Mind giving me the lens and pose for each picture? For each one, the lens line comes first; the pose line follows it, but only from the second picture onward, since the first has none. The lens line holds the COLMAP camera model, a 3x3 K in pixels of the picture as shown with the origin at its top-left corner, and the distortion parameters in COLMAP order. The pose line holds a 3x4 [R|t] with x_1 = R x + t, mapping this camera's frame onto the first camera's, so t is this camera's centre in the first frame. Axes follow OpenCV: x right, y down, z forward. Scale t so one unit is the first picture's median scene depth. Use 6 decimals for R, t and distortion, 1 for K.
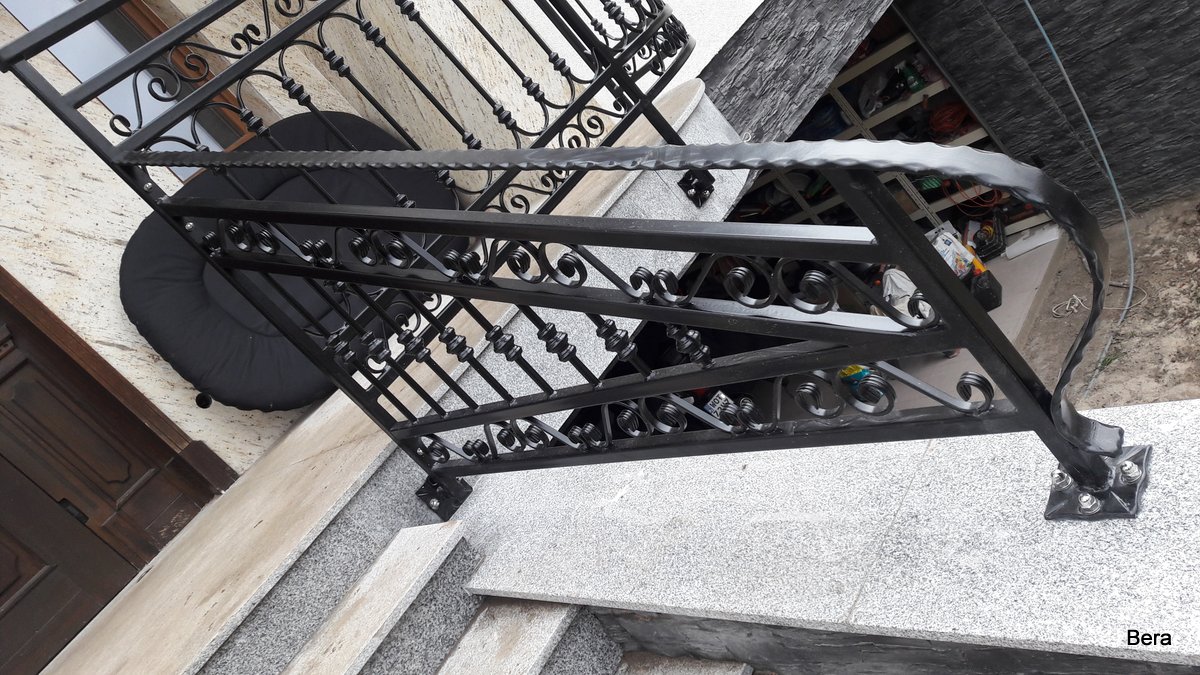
lens RADIAL K [[971.6, 0, 595.6], [0, 971.6, 338.7], [0, 0, 1]] dist [0.051486, -0.064441]
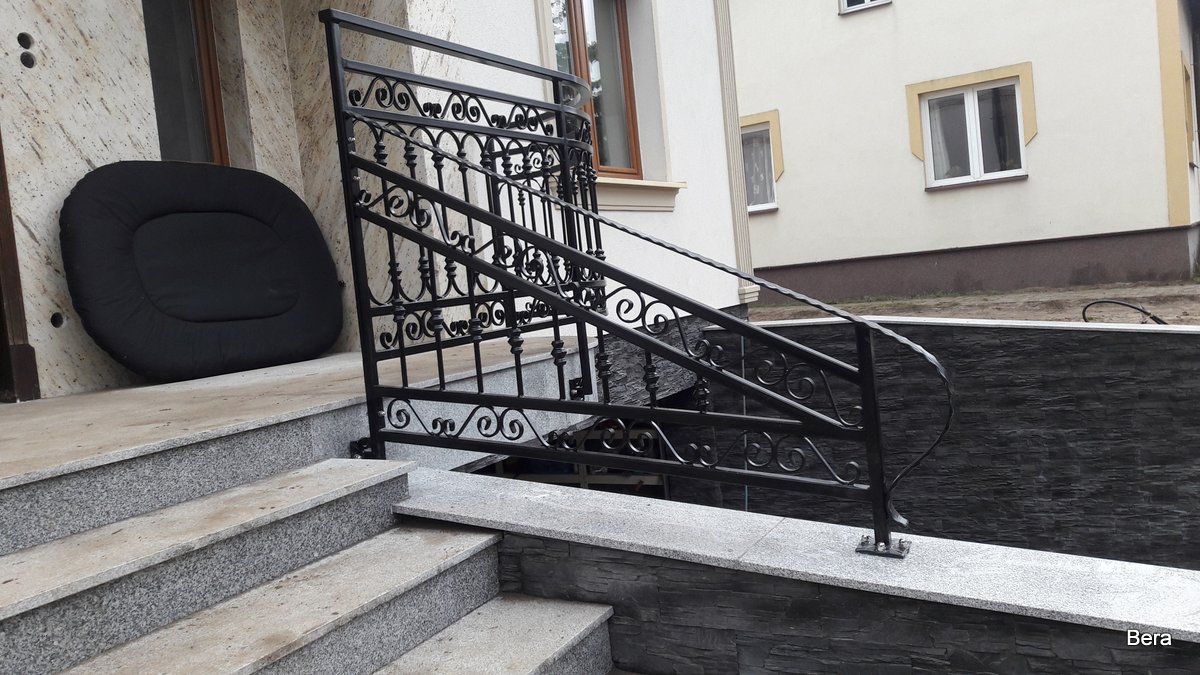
lens RADIAL K [[971.6, 0, 599.3], [0, 971.6, 335.3], [0, 0, 1]] dist [0.051486, -0.064441]
pose [[0.789303, 0.565657, 0.238817, -0.313794], [-0.442552, 0.793718, -0.417325, 0.437198], [-0.425616, 0.223707, 0.876816, -0.273689]]
